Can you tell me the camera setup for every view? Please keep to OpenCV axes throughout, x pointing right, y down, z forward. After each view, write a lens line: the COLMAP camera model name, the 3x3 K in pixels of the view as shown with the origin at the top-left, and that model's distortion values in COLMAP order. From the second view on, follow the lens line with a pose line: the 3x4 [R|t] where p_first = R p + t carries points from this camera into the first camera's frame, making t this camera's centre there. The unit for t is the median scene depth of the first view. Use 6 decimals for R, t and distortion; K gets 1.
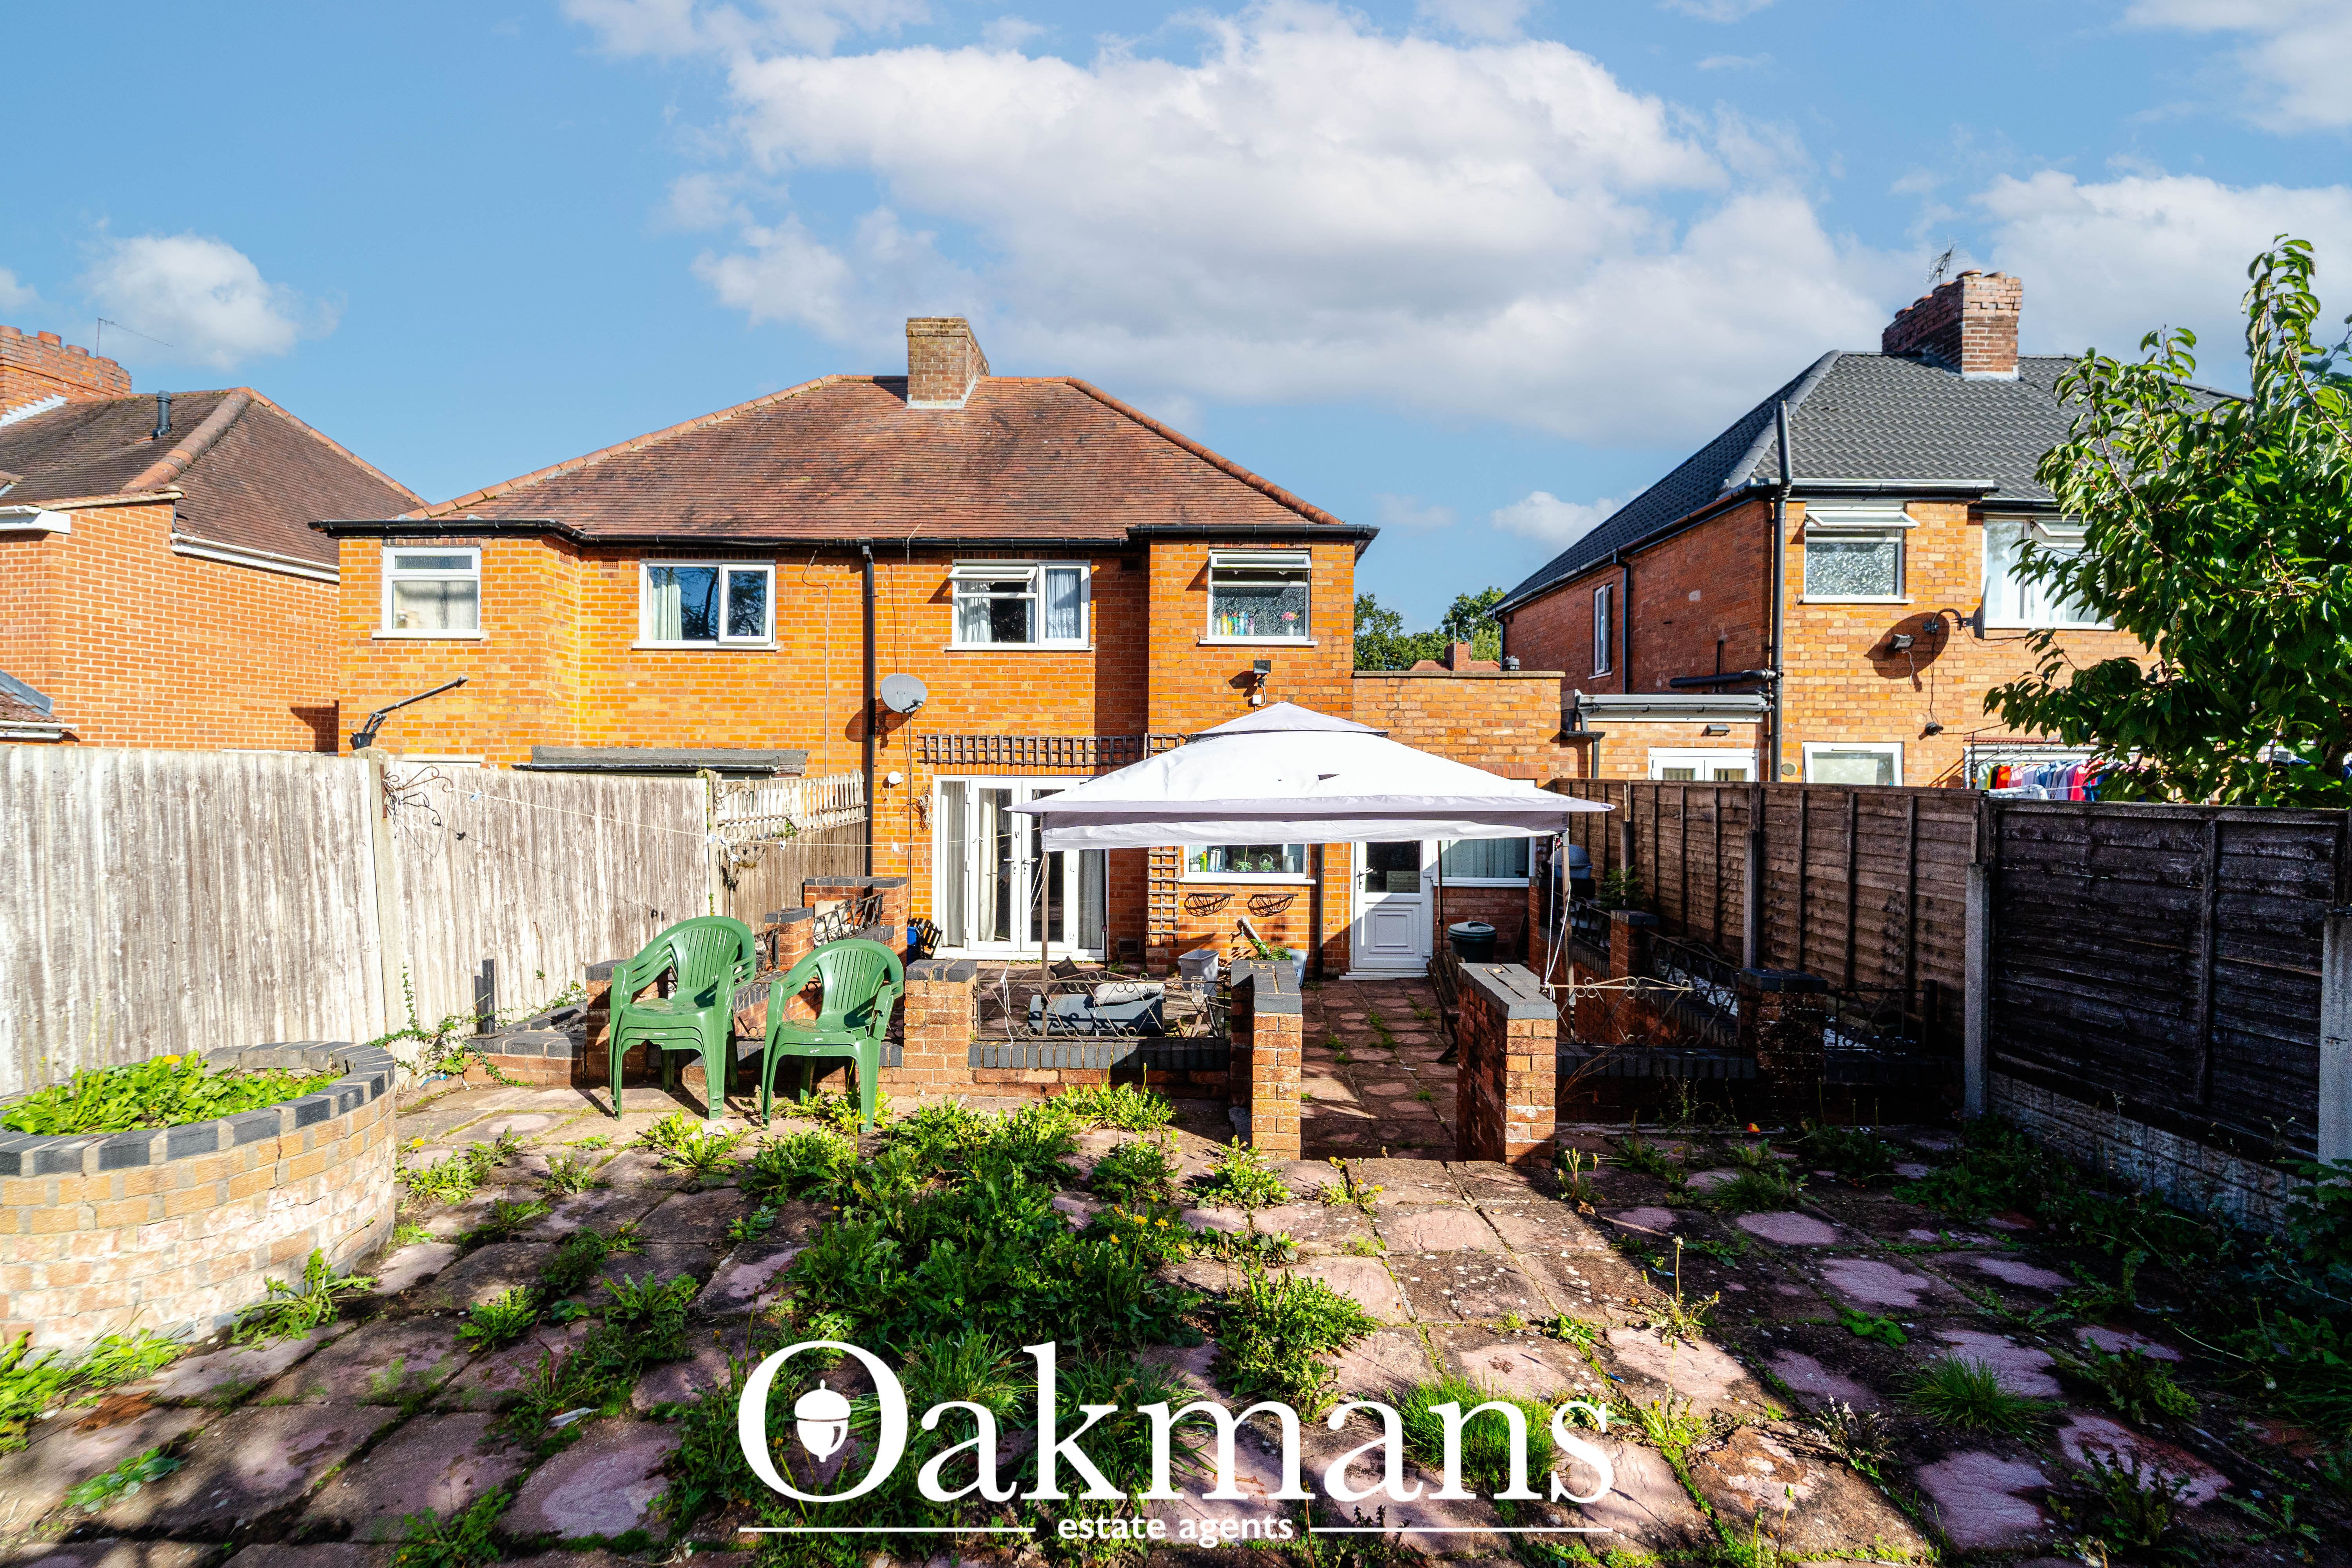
lens RADIAL K [[949.0, 0, 1180.0], [0, 949.0, 780.0], [0, 0, 1]] dist [0.000602, -0.000536]
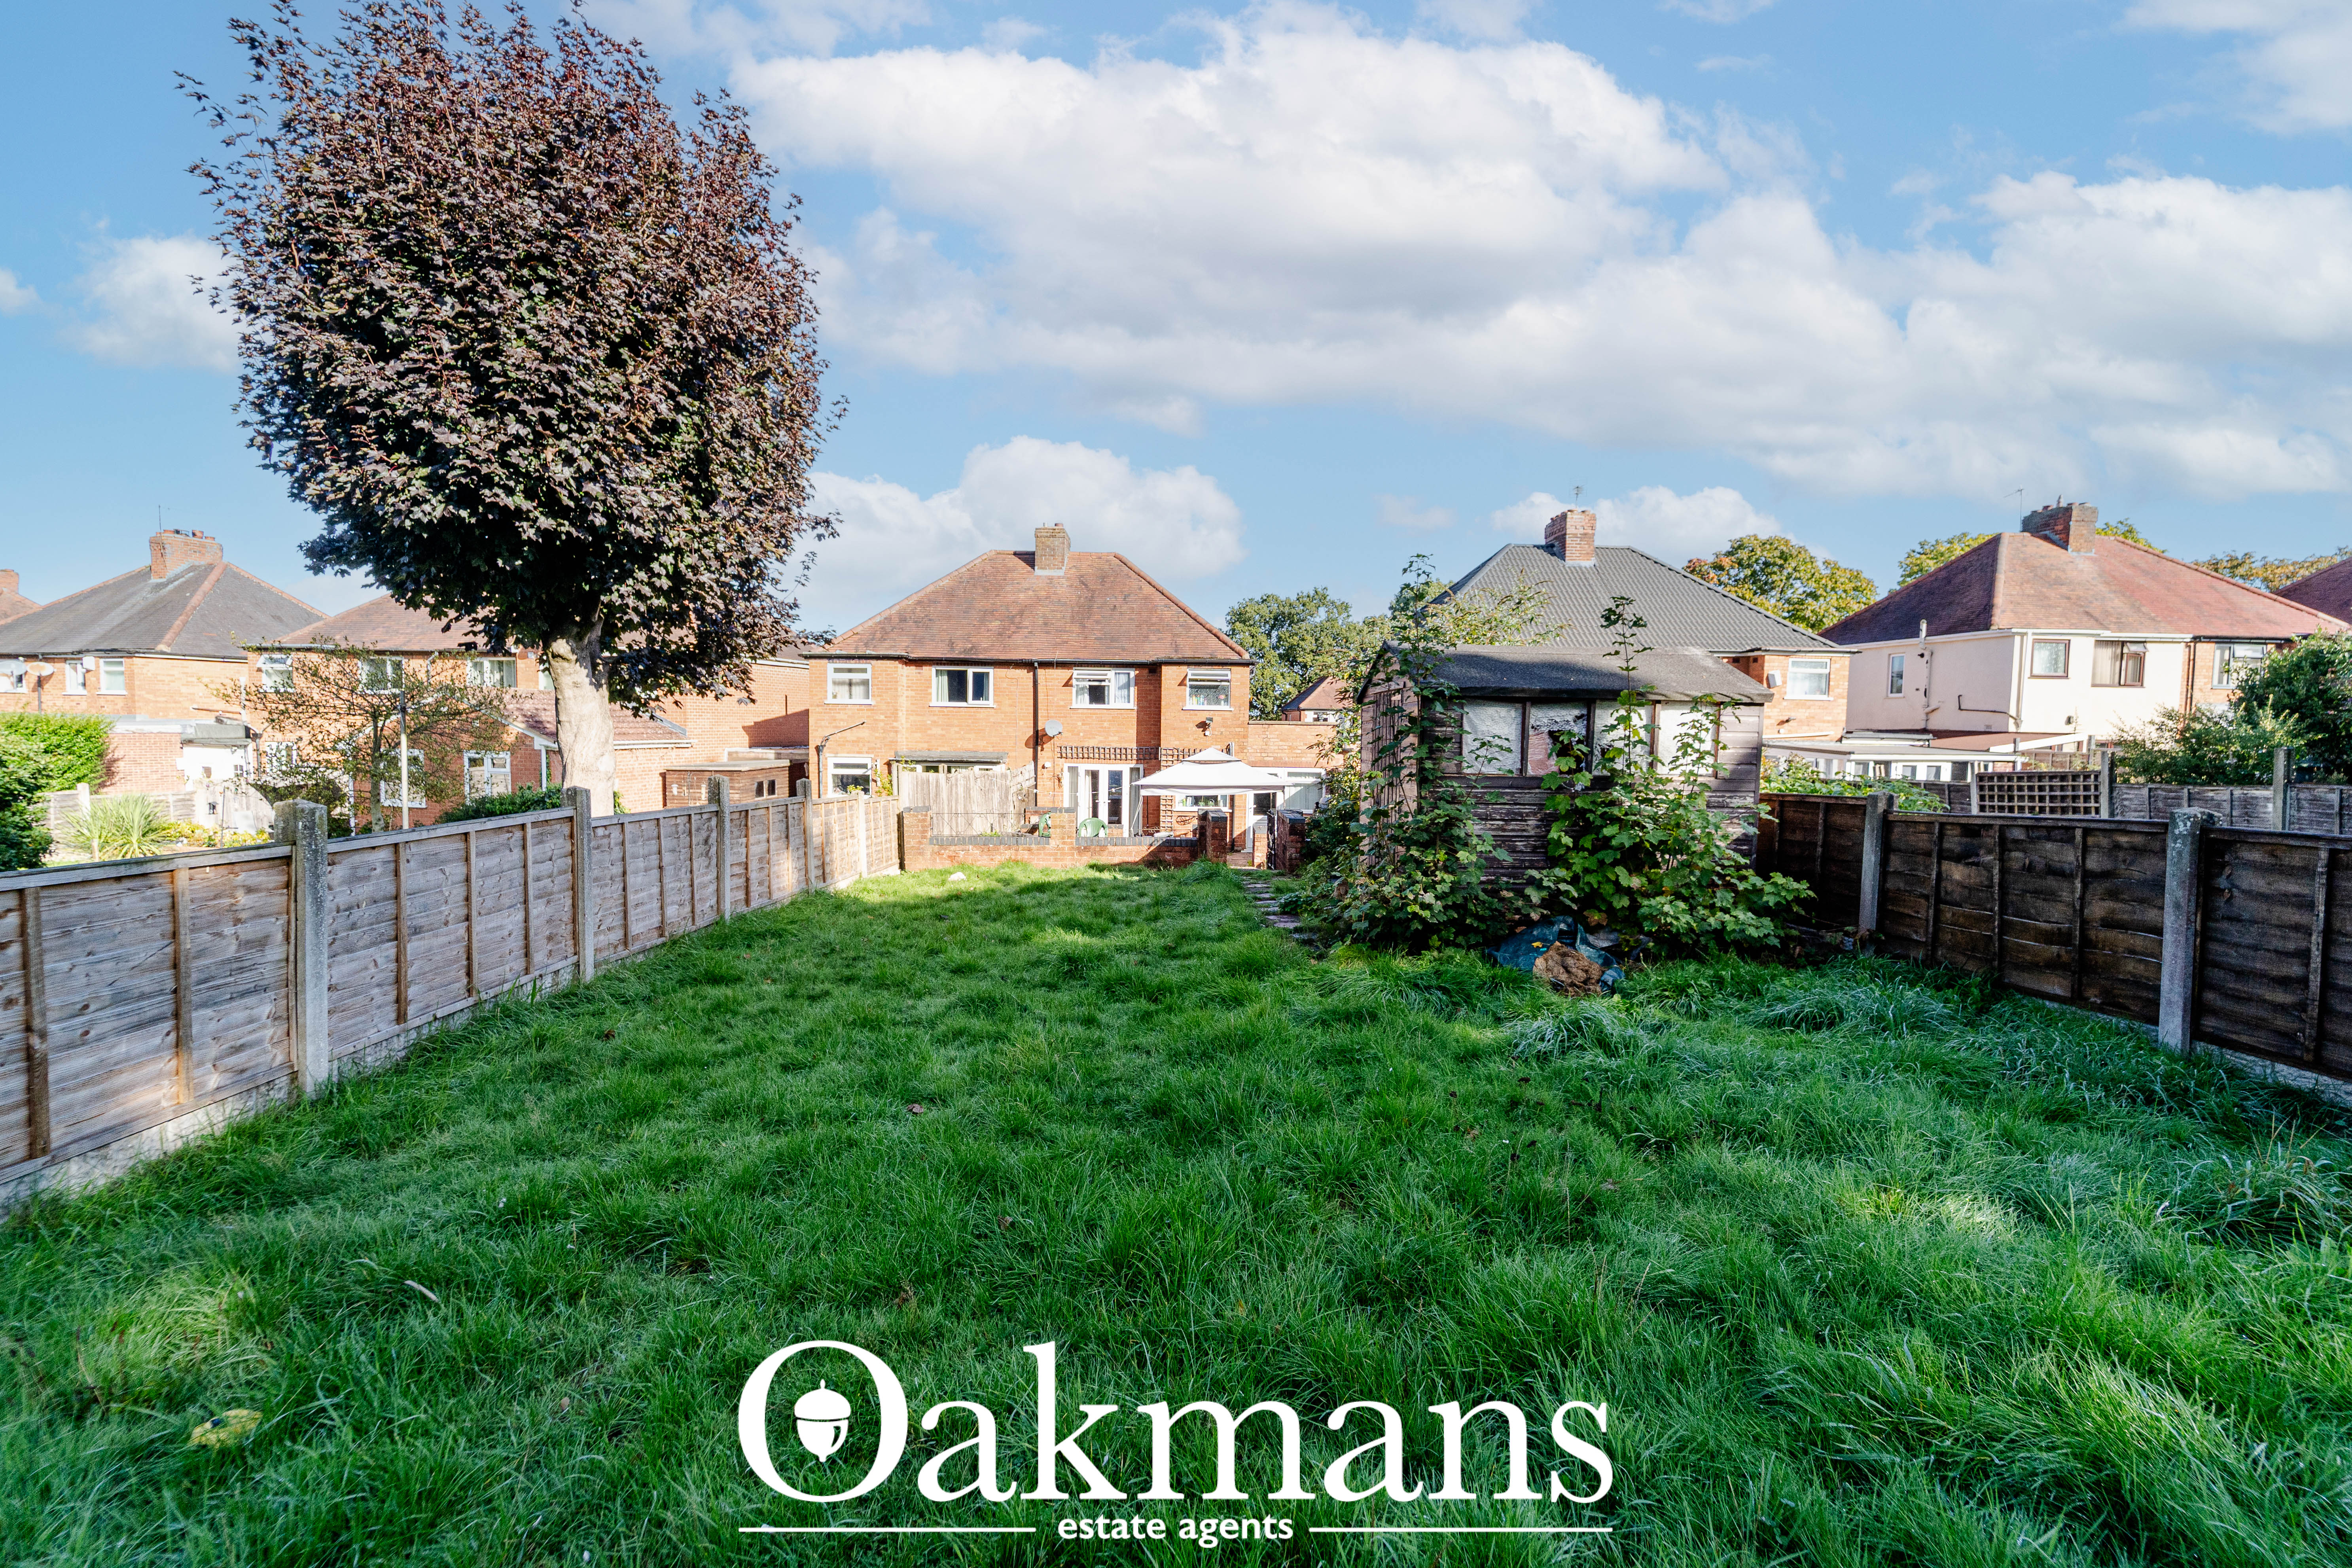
lens RADIAL K [[946.2, 0, 1186.0], [0, 946.2, 789.6], [0, 0, 1]] dist [-0.001452, -0.000268]
pose [[0.999470, 0.005131, 0.032151, -0.043137], [-0.006905, 0.998446, 0.055304, -0.069986], [-0.031817, -0.055497, 0.997952, -1.262466]]
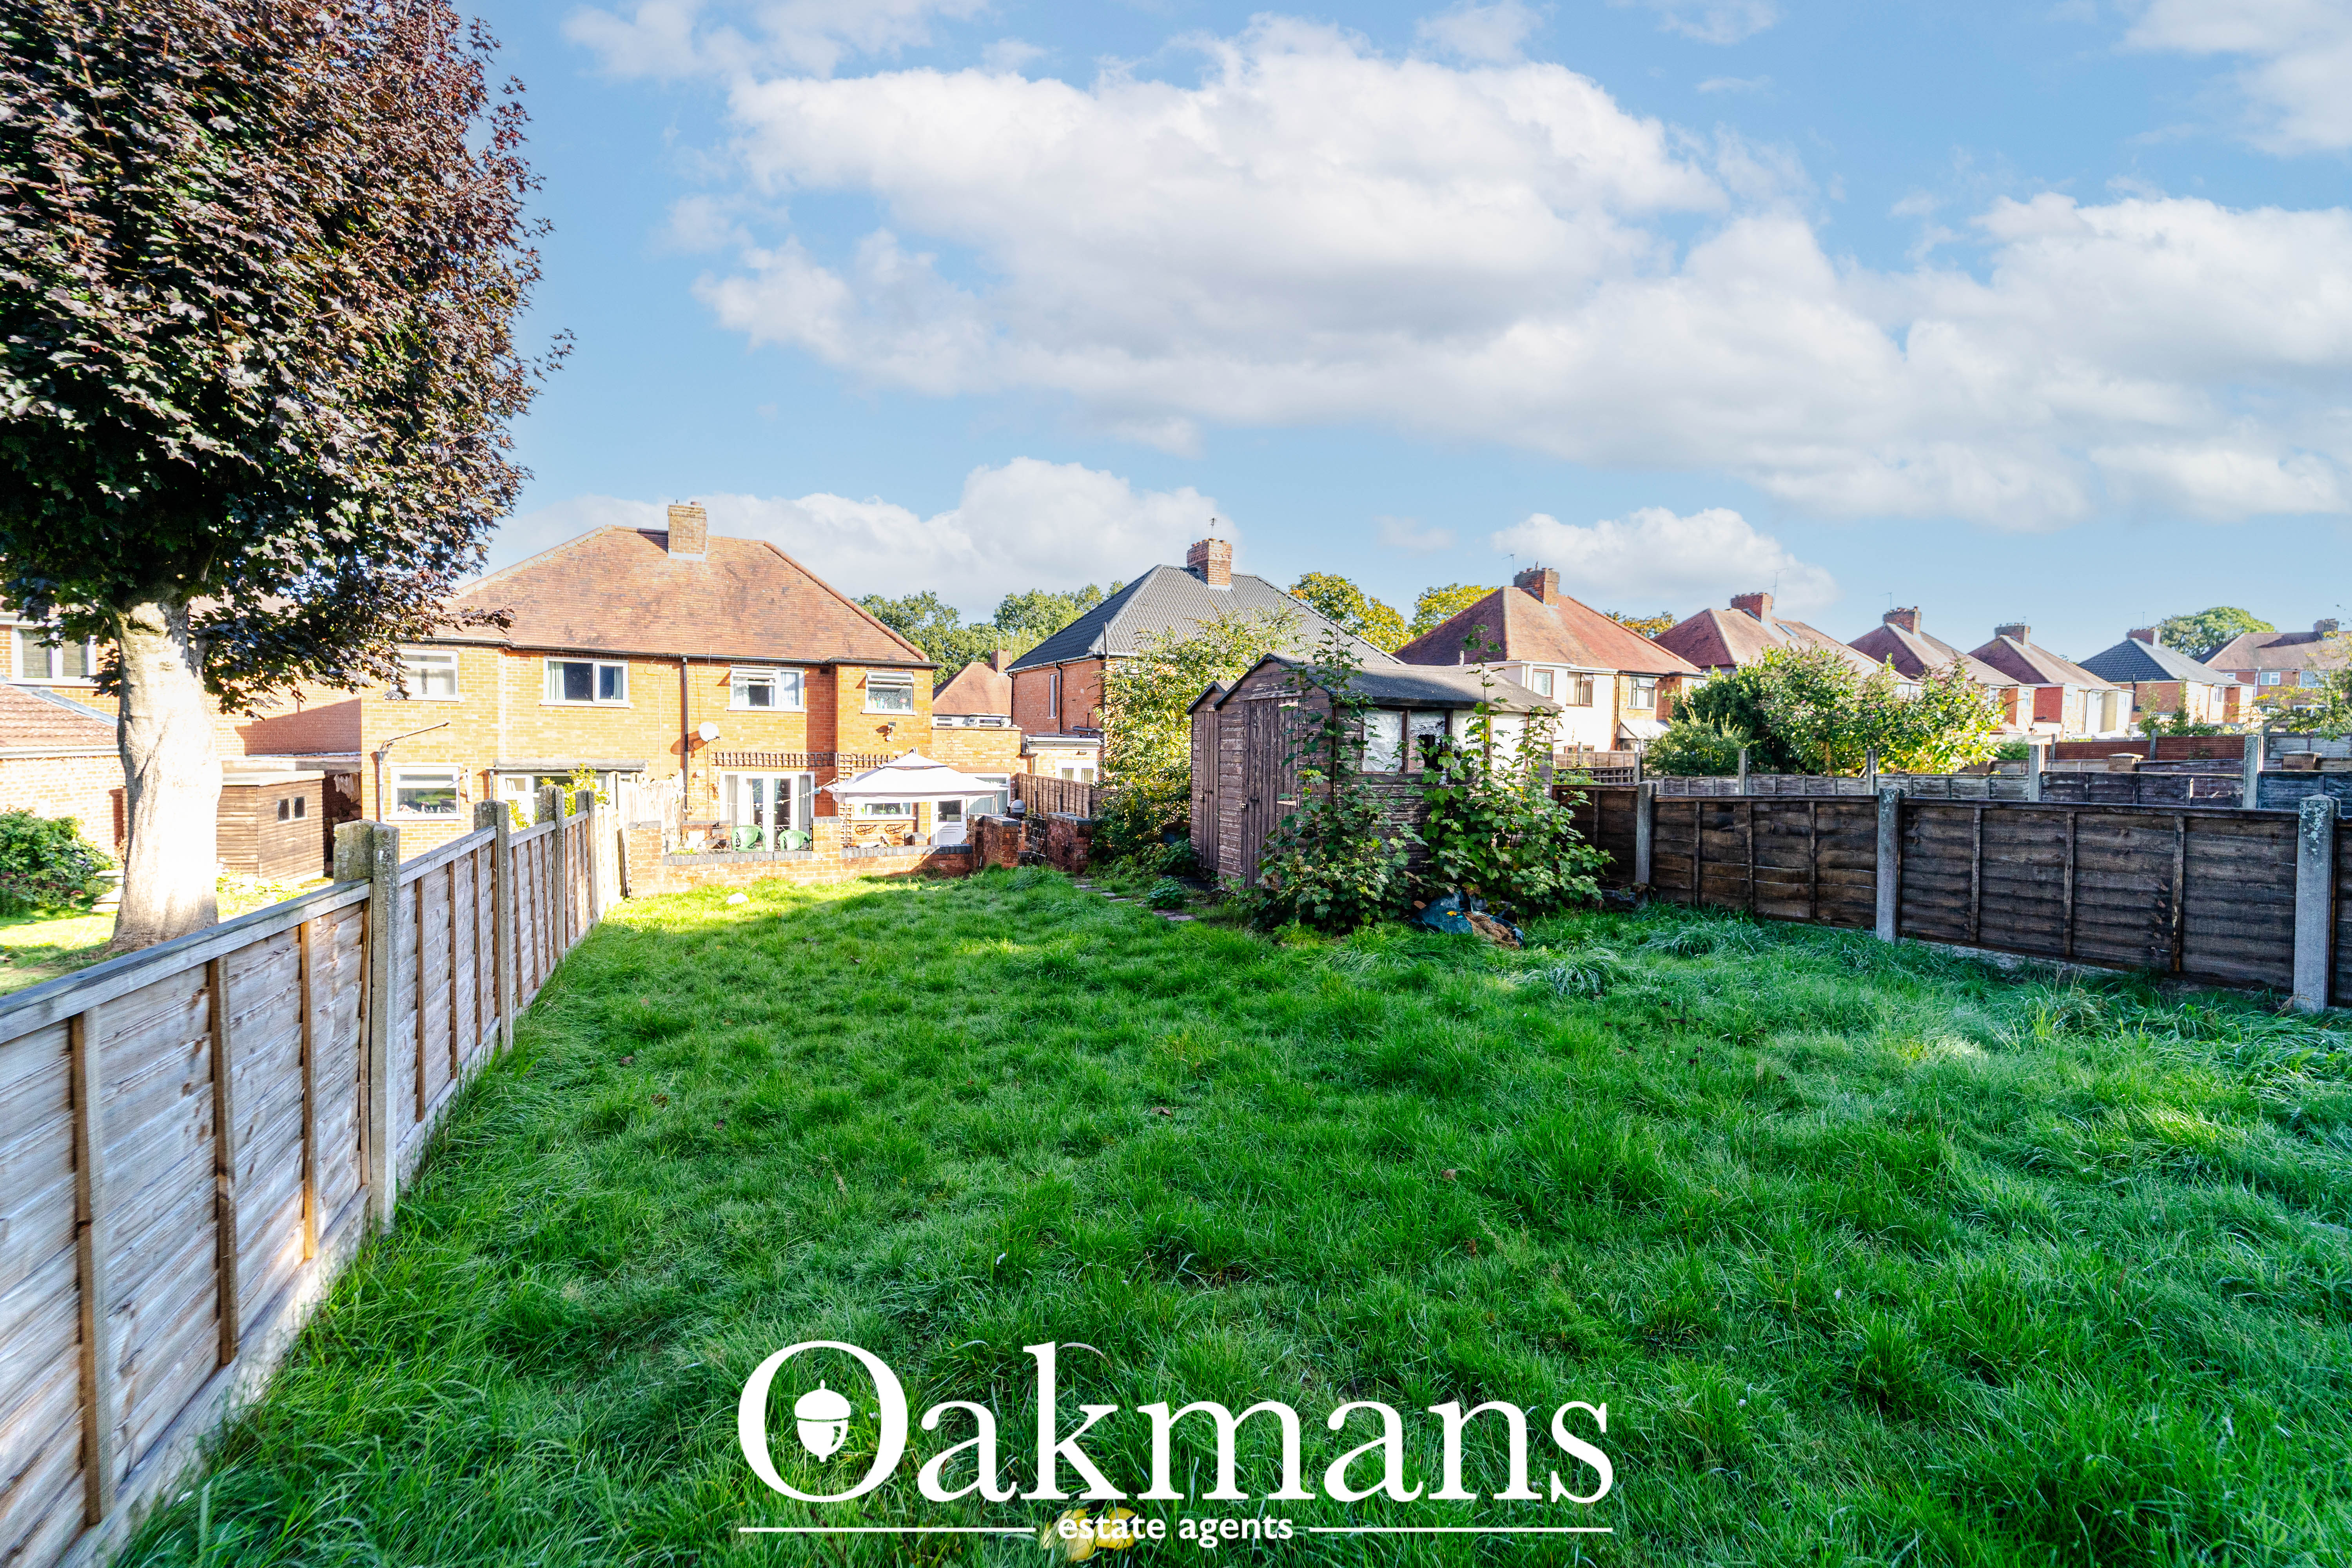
lens RADIAL K [[940.0, 0, 1178.8], [0, 940.0, 779.9], [0, 0, 1]] dist [0.002163, -0.000024]
pose [[0.897420, -0.009243, 0.441079, -0.268725], [-0.007204, 0.999340, 0.035599, -0.065670], [-0.441117, -0.035125, 0.896762, -1.225570]]
